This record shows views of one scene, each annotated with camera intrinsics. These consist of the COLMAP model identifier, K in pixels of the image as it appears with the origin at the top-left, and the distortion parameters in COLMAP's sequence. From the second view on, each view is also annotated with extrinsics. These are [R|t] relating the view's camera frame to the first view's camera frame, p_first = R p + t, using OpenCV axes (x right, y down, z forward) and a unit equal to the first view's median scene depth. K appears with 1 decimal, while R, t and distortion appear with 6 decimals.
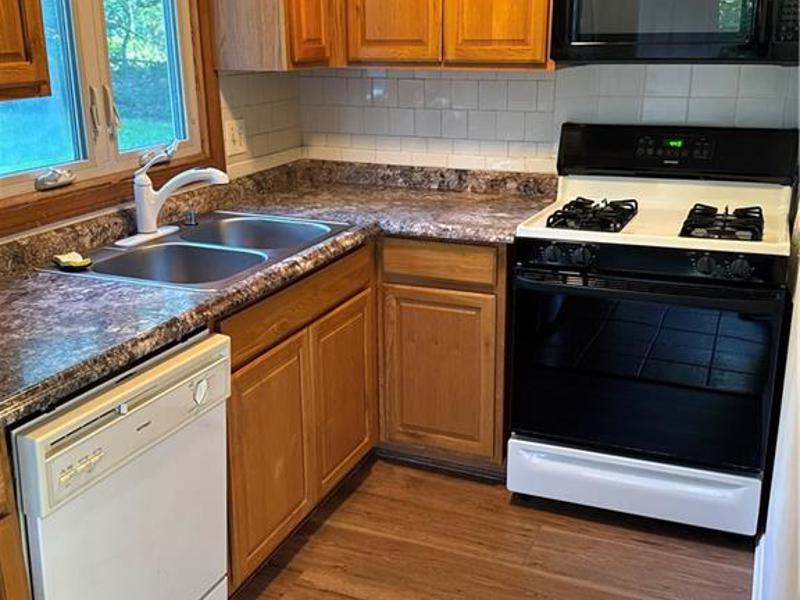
lens RADIAL K [[875.2, 0, 400.0], [0, 875.2, 300.0], [0, 0, 1]] dist [0.070964, -0.055651]
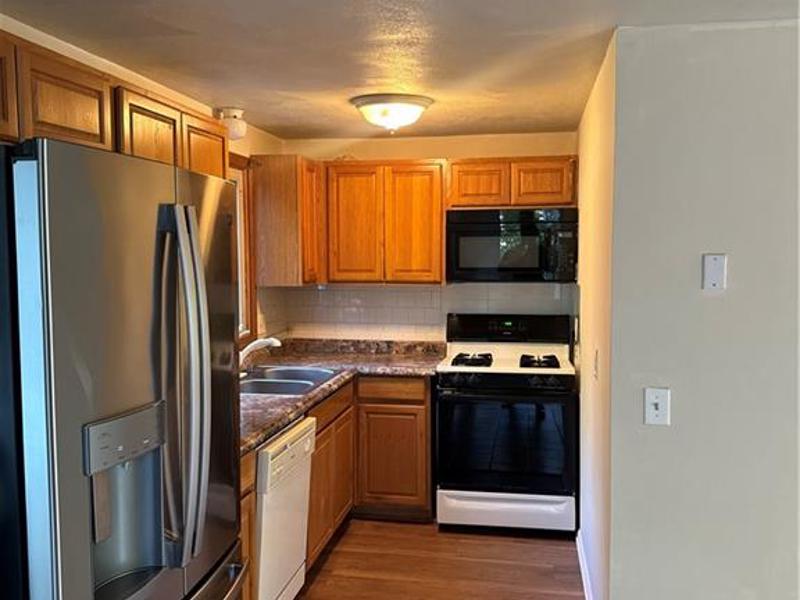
lens RADIAL K [[761.6, 0, 400.0], [0, 761.6, 300.0], [0, 0, 1]] dist [0.204432, -0.375264]
pose [[0.974397, -0.007428, 0.224710, -0.282939], [0.060454, 0.971303, -0.230036, 0.137228], [-0.216552, 0.237731, 0.946884, -0.509813]]
